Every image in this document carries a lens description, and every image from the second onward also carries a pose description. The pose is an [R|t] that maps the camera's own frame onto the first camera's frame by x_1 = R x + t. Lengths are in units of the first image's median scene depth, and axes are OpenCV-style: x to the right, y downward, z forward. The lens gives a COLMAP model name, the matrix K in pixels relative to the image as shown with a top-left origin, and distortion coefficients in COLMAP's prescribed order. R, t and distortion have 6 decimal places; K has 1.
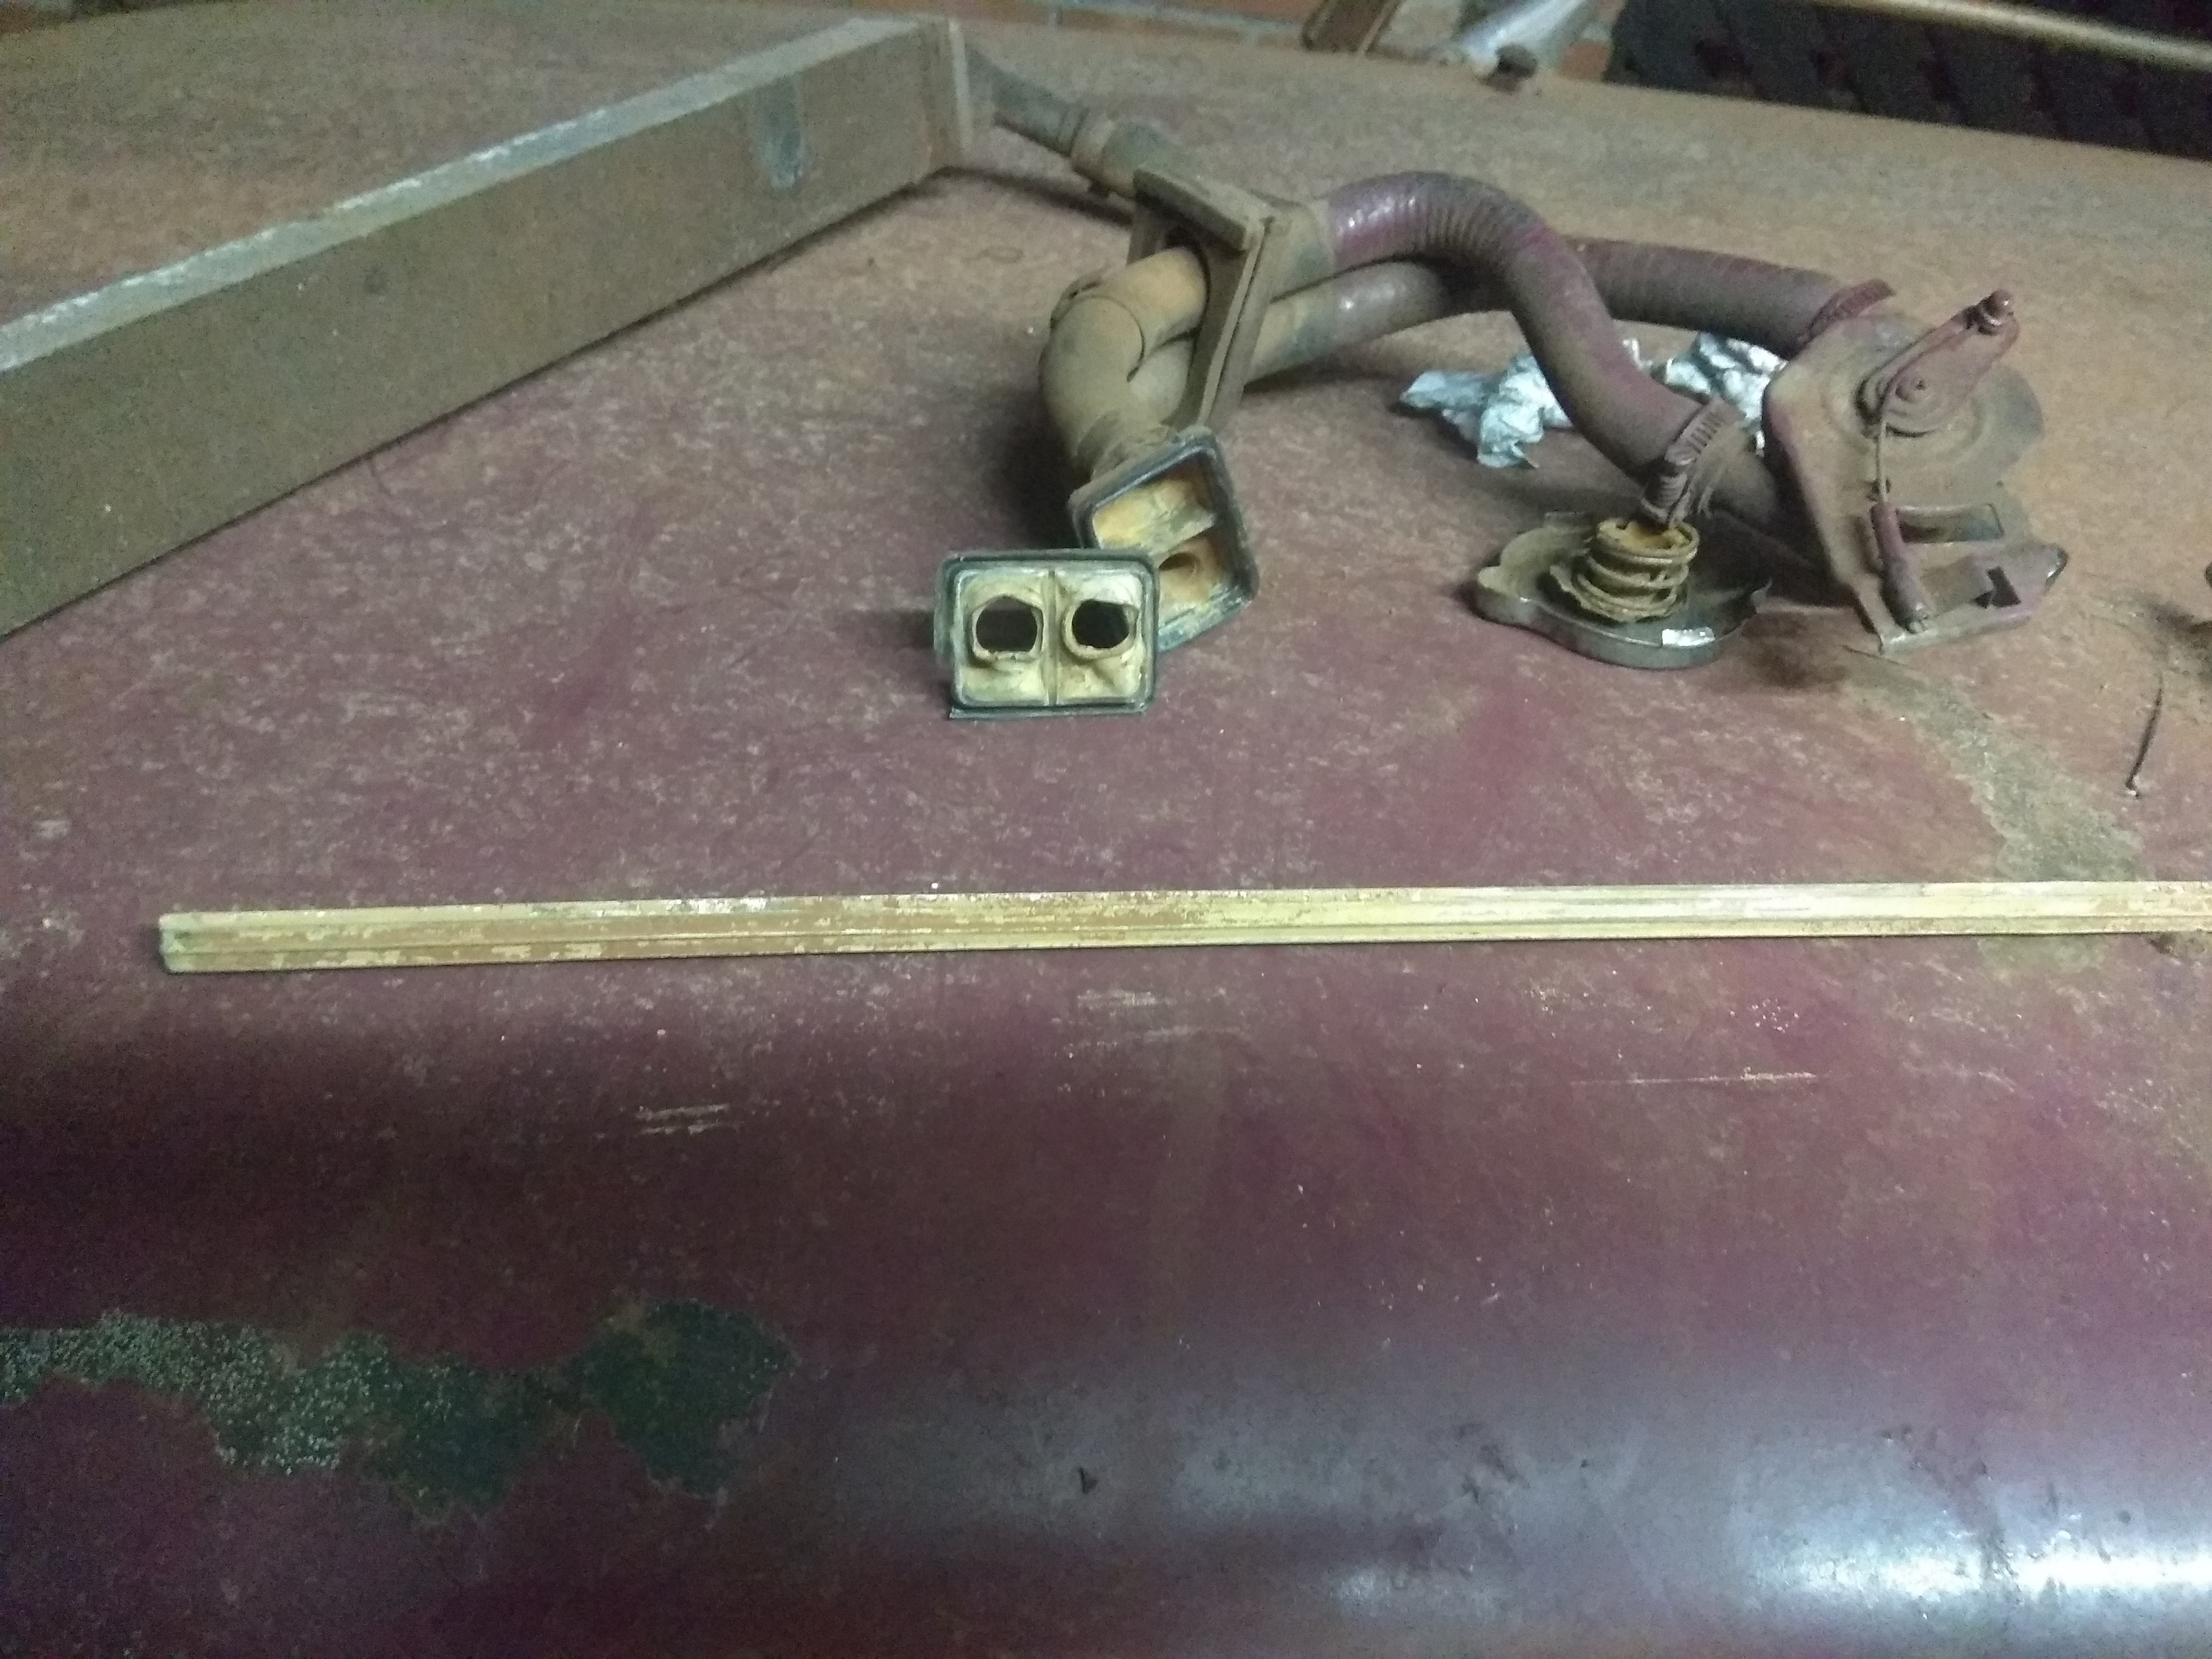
lens RADIAL K [[1712.5, 0, 1106.0], [0, 1712.5, 829.5], [0, 0, 1]] dist [0.125036, -0.221999]
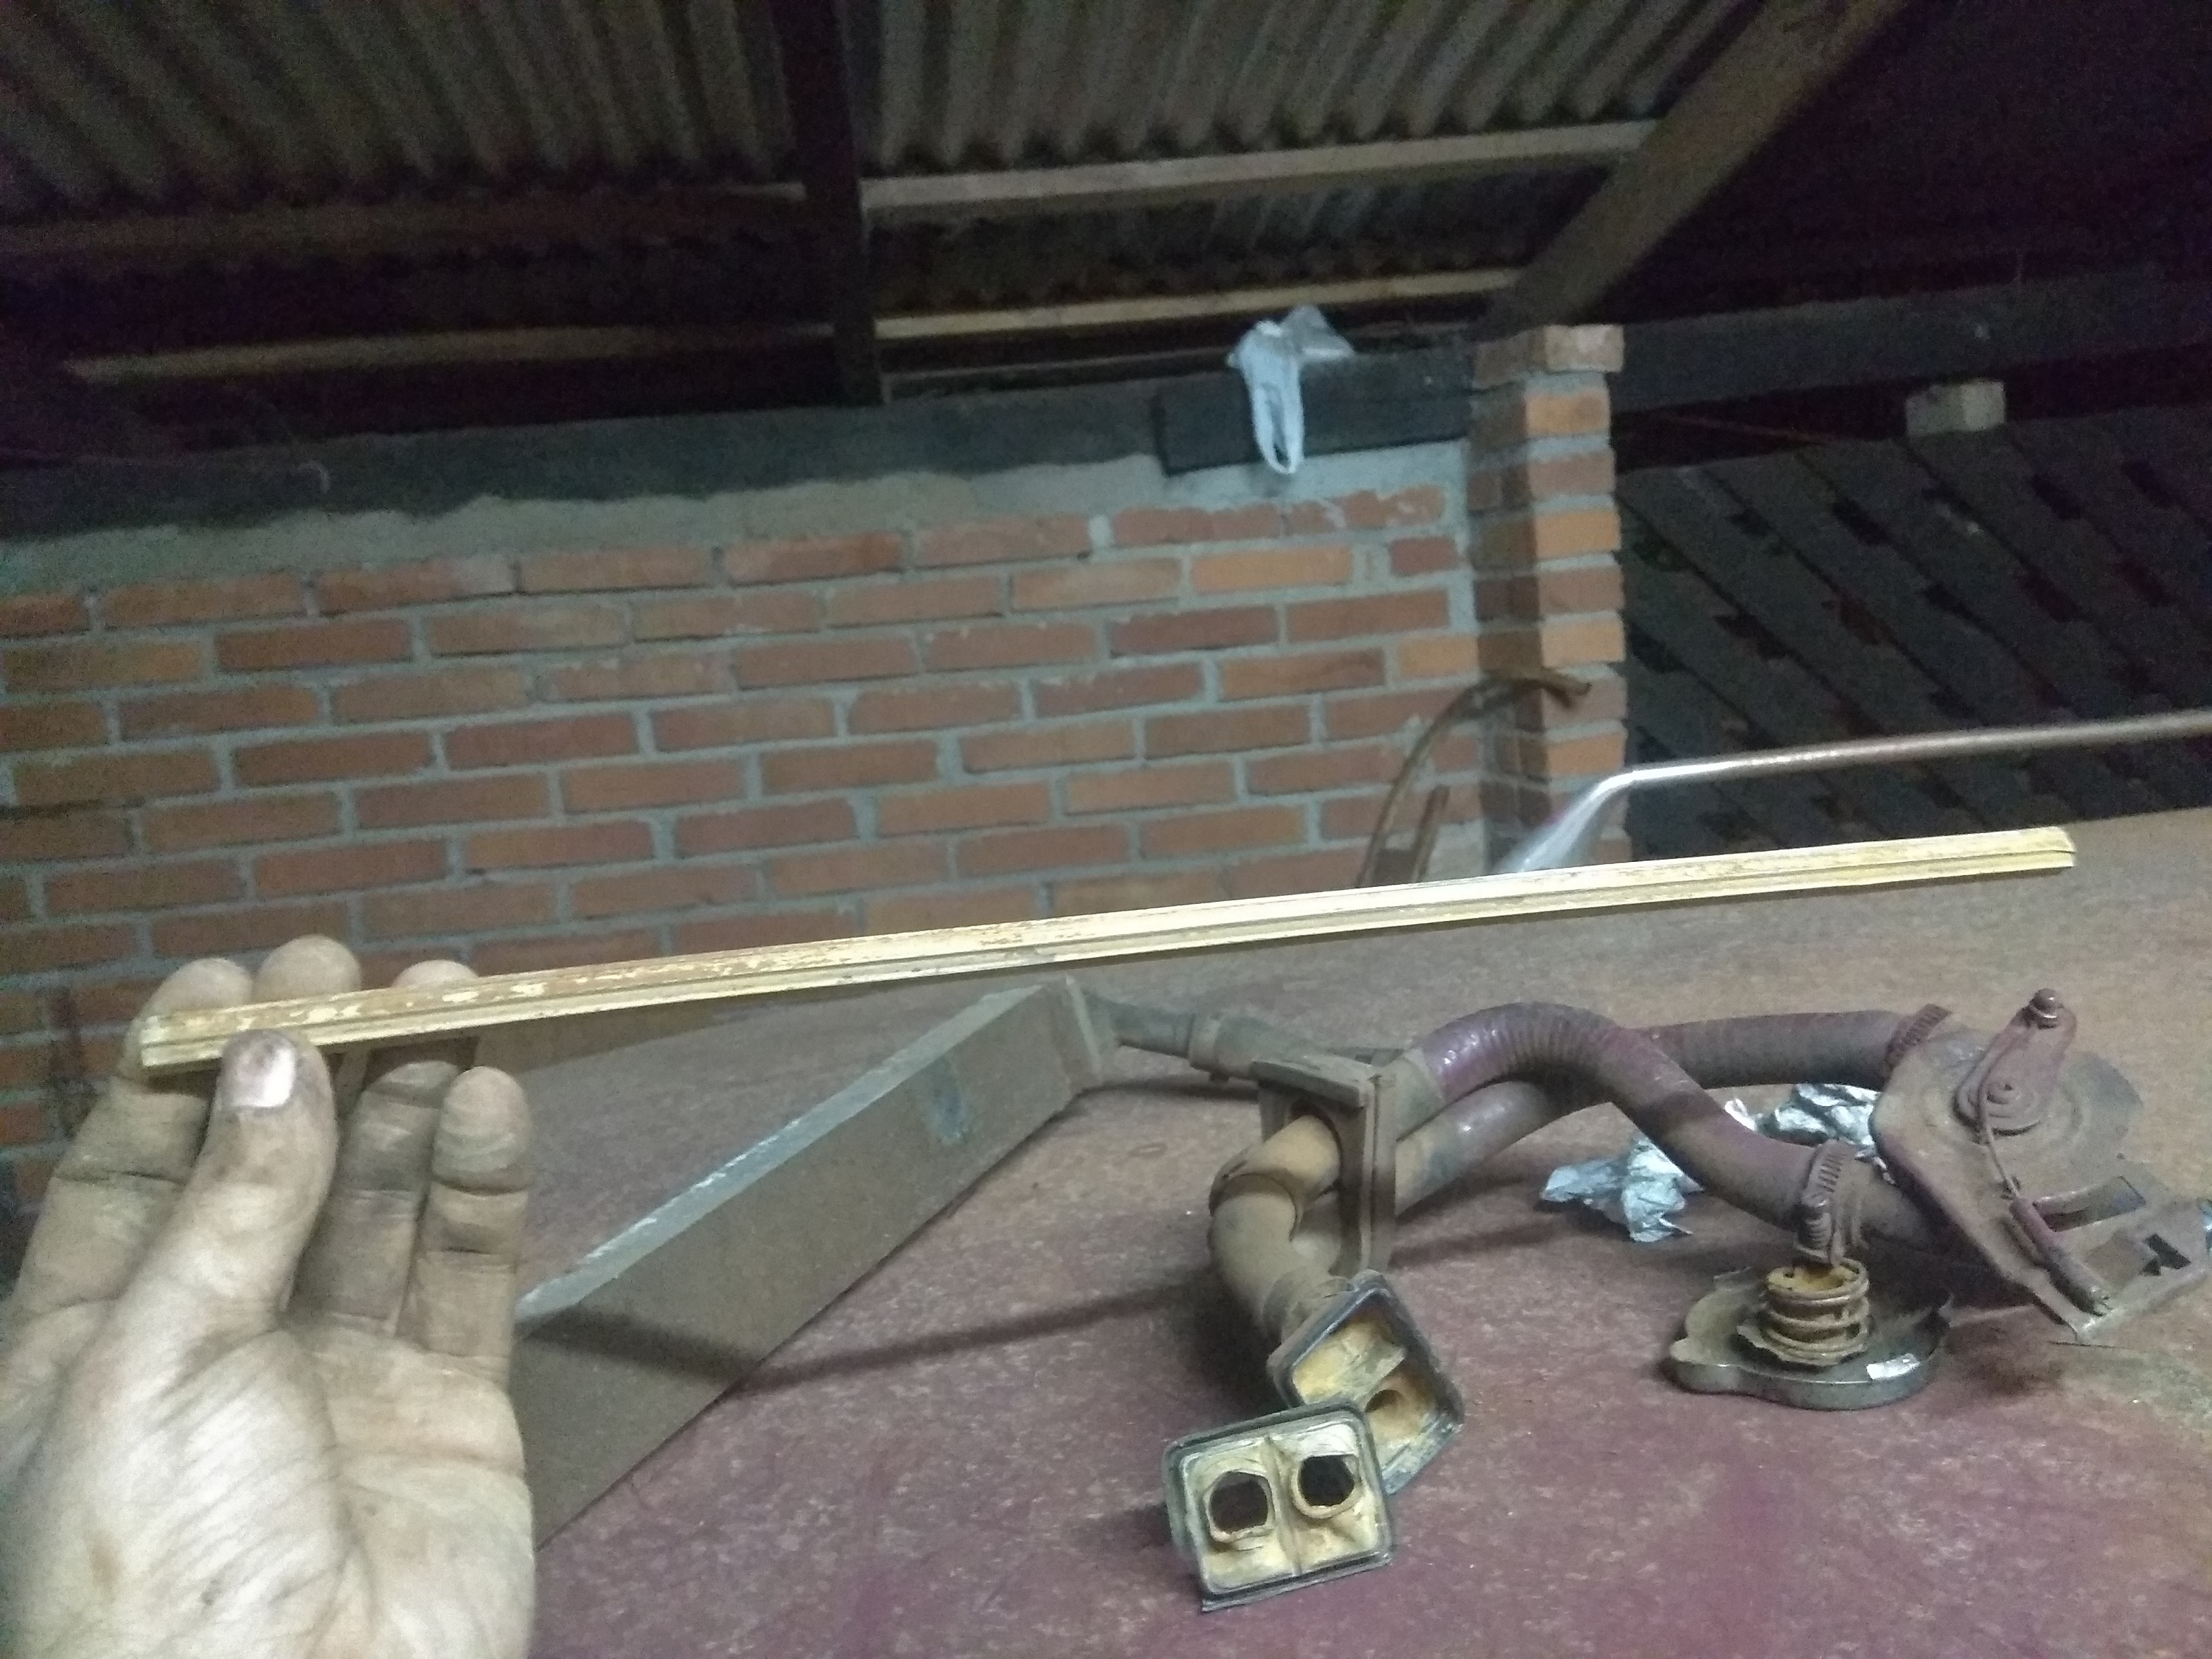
lens RADIAL K [[1712.5, 0, 1106.0], [0, 1712.5, 829.5], [0, 0, 1]] dist [0.125036, -0.221999]
pose [[0.971518, -0.235296, -0.028079, -0.009059], [0.194506, 0.859506, -0.472670, 0.010535], [0.135352, 0.453746, 0.880792, -0.101119]]
